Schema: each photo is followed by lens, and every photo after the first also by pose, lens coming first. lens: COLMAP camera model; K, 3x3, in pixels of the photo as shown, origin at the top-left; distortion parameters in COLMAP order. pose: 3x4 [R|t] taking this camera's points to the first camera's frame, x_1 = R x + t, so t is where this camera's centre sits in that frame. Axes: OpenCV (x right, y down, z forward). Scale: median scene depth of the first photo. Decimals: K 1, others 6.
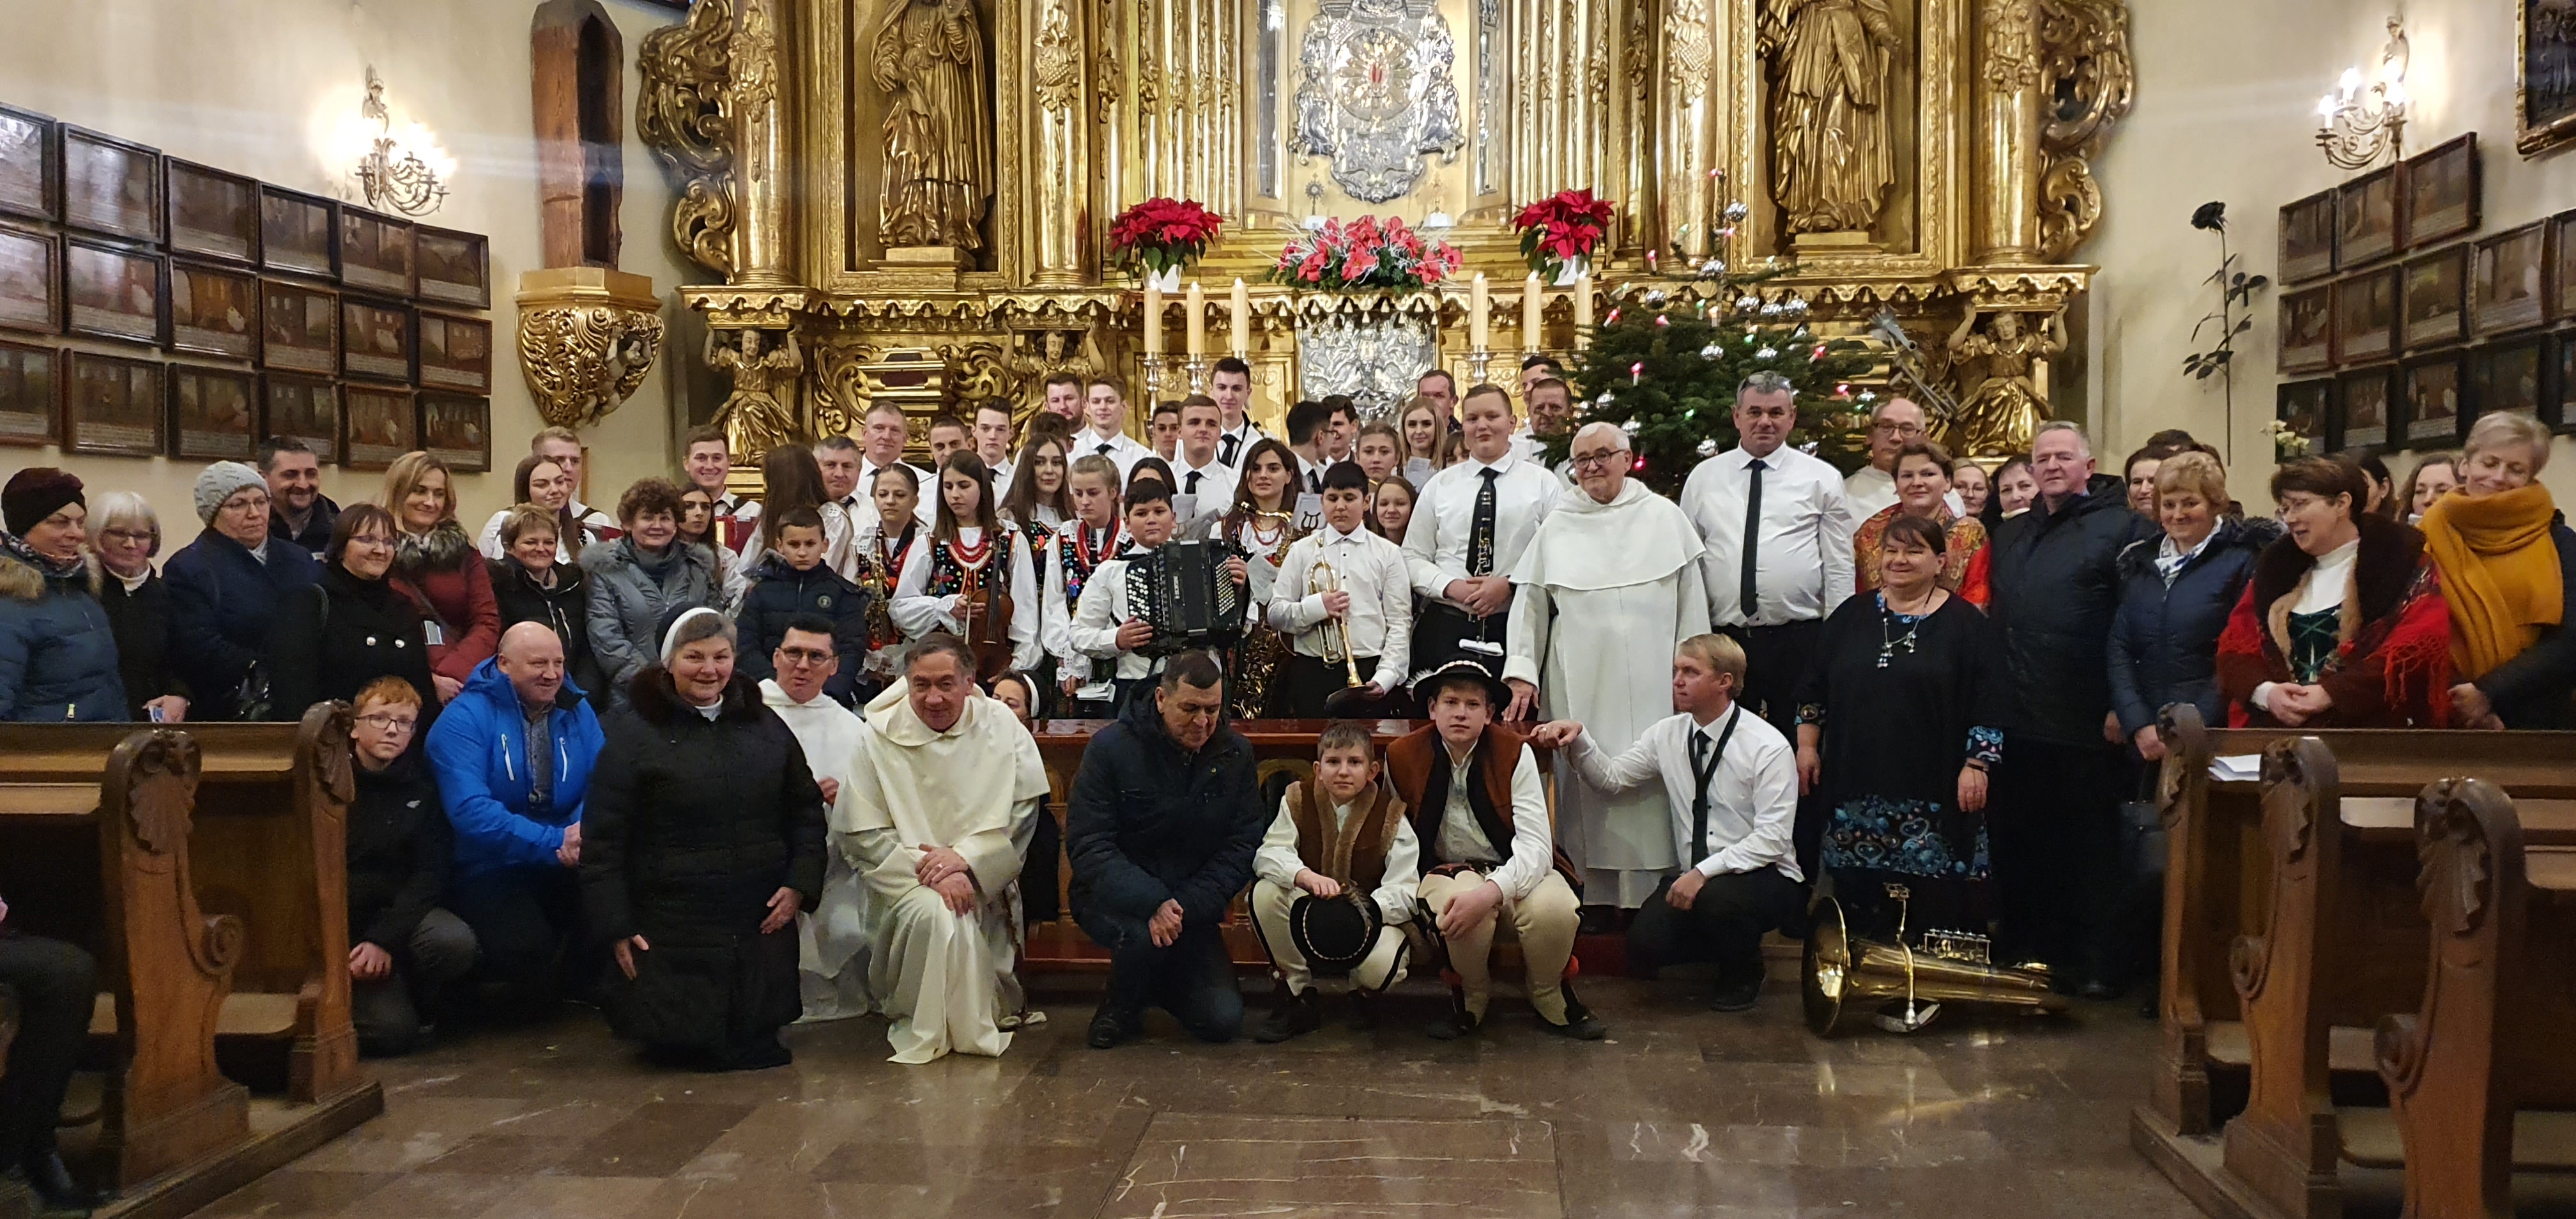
lens RADIAL K [[1952.5, 0, 1270.5], [0, 1952.5, 591.6], [0, 0, 1]] dist [0.005457, 0.010881]
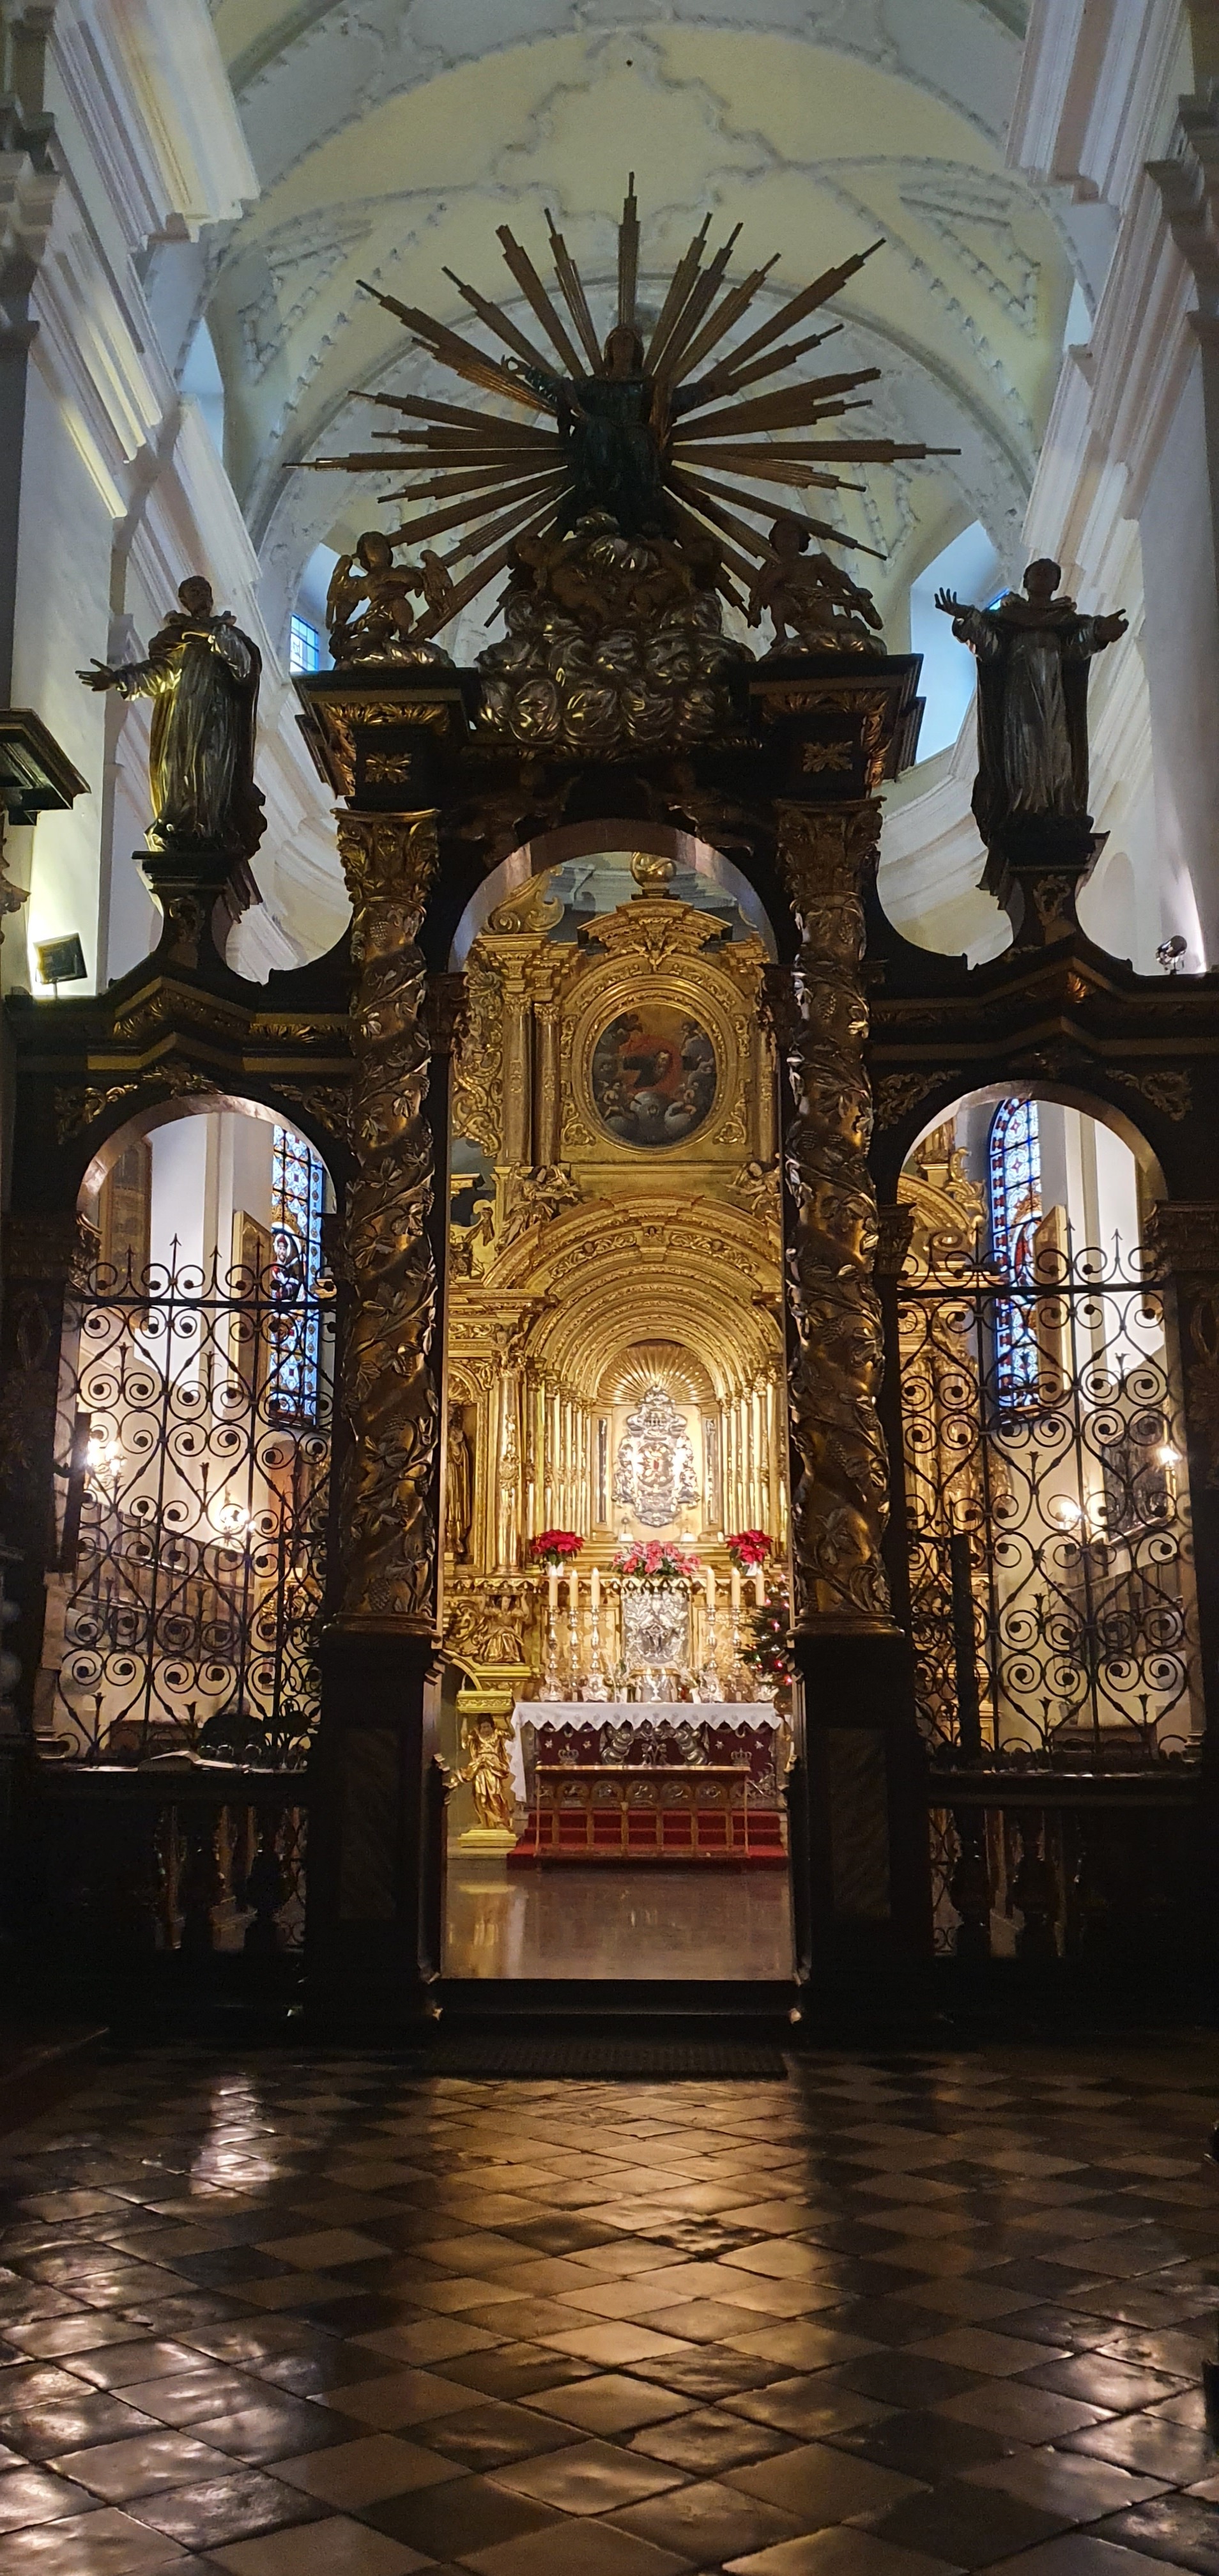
lens RADIAL K [[1891.0, 0, 562.7], [0, 1891.0, 1329.6], [0, 0, 1]] dist [0.131834, -0.000480]
pose [[0.999294, 0.010075, 0.036201, -0.127582], [-0.001135, 0.971039, -0.238918, 0.074237], [-0.037560, 0.238708, 0.970365, -1.031970]]
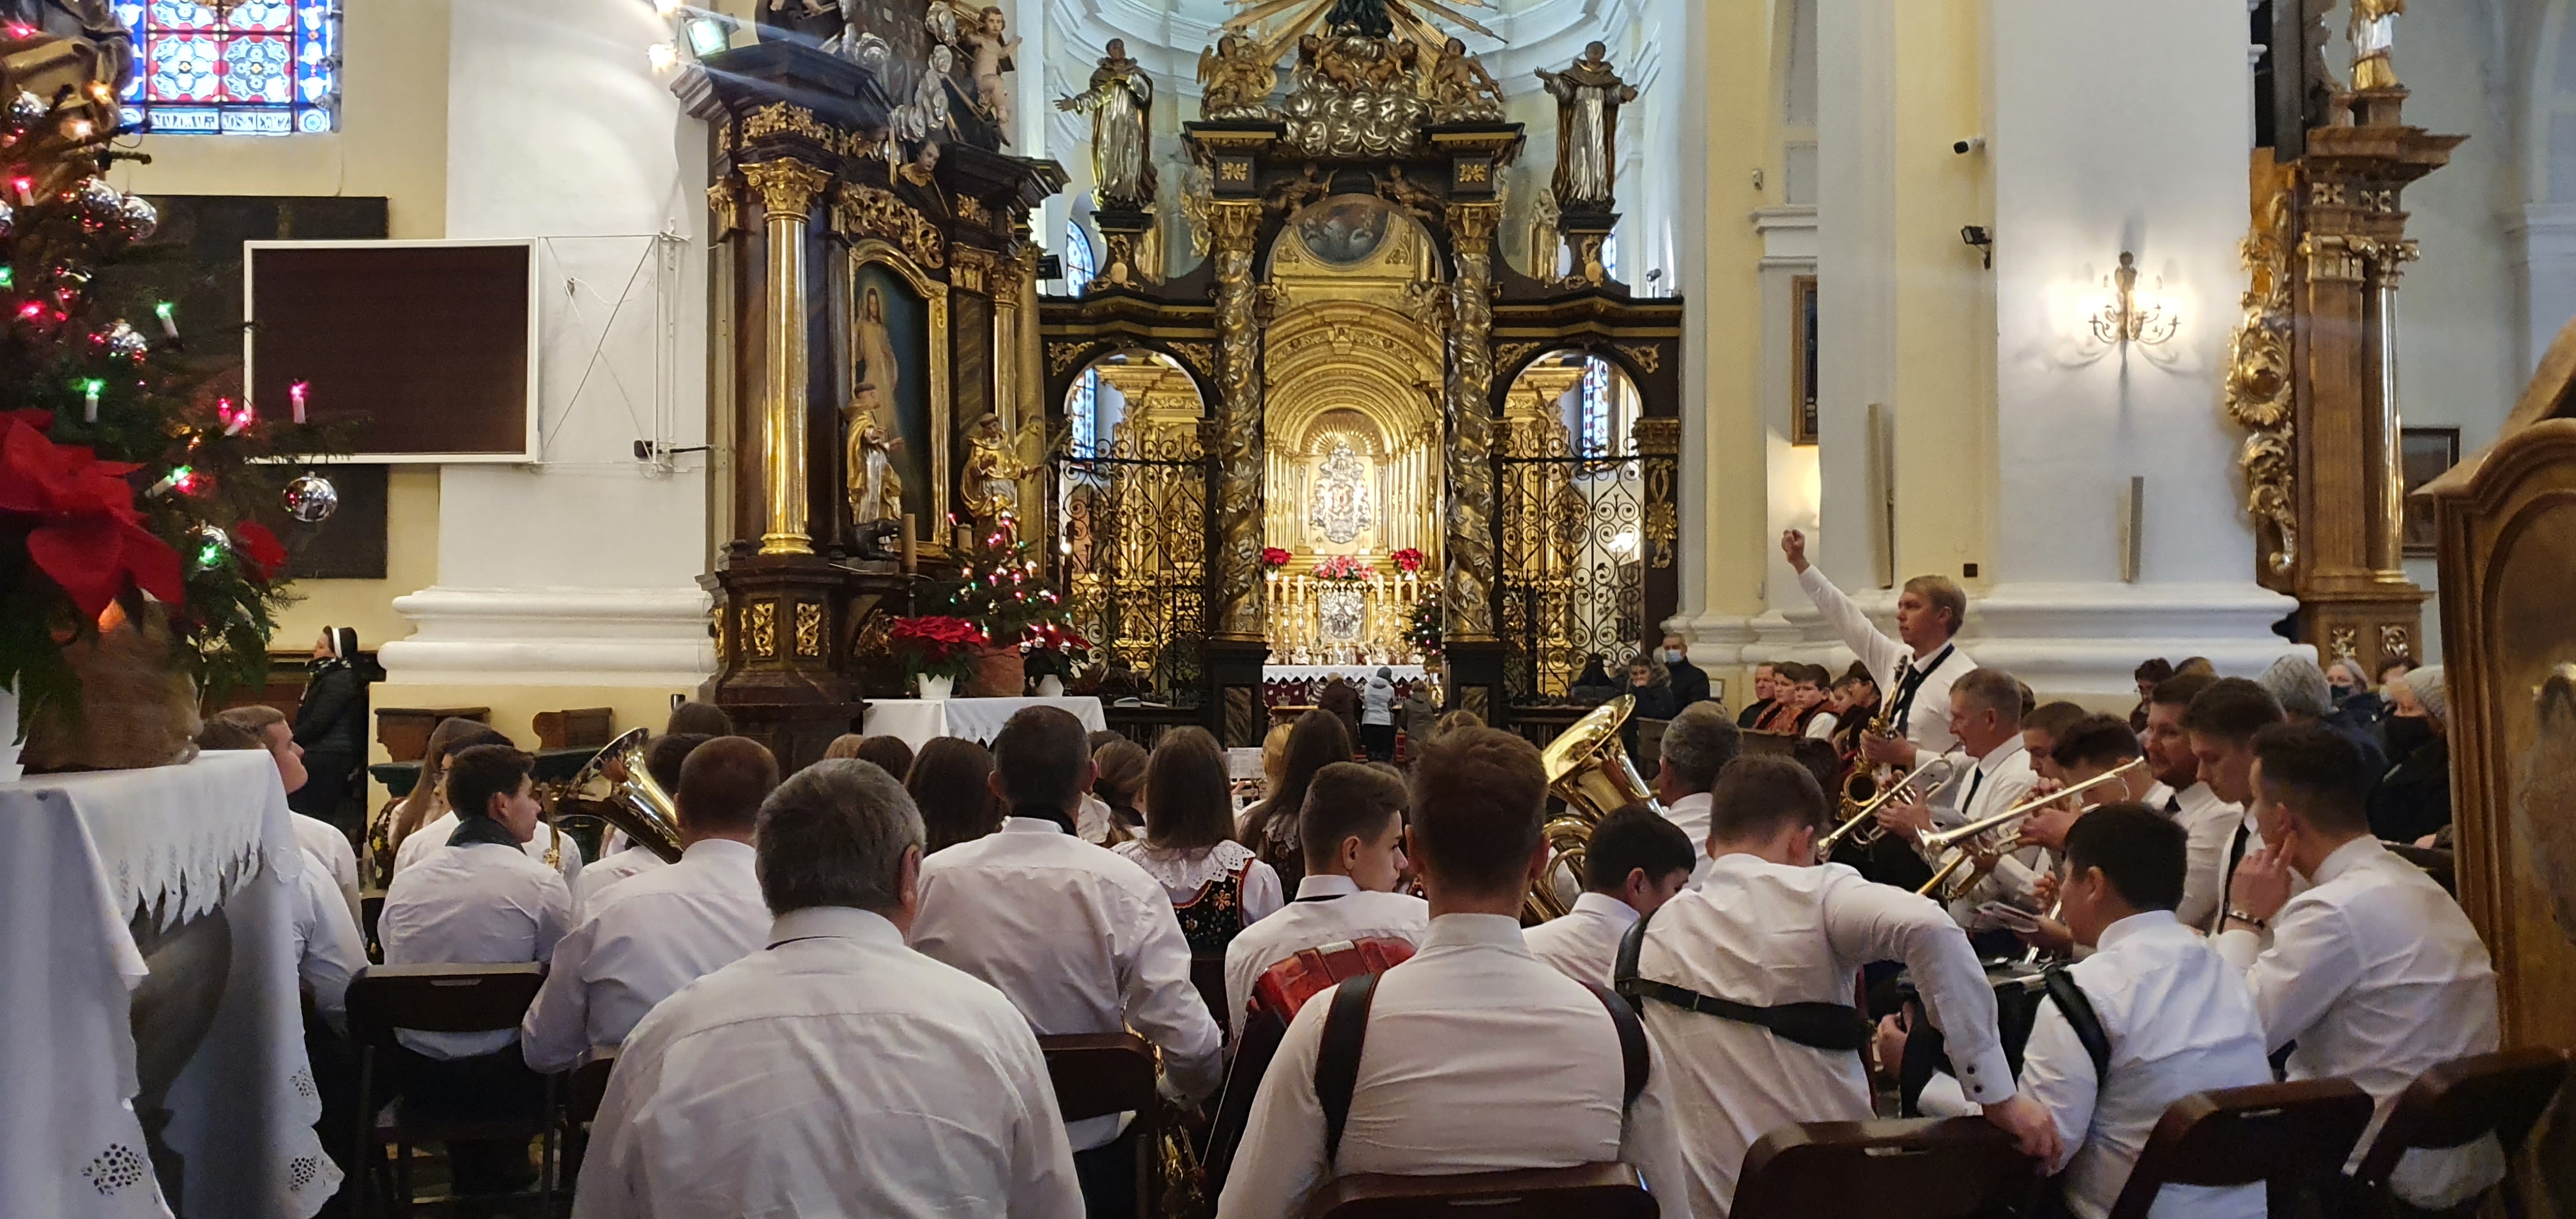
lens RADIAL K [[1891.0, 0, 1290.7], [0, 1891.0, 672.4], [0, 0, 1]] dist [0.131834, -0.000480]
pose [[0.996180, -0.000407, 0.087325, -0.288280], [0.003562, 0.999346, -0.035976, 0.093615], [-0.087253, 0.036150, 0.995530, -1.911384]]
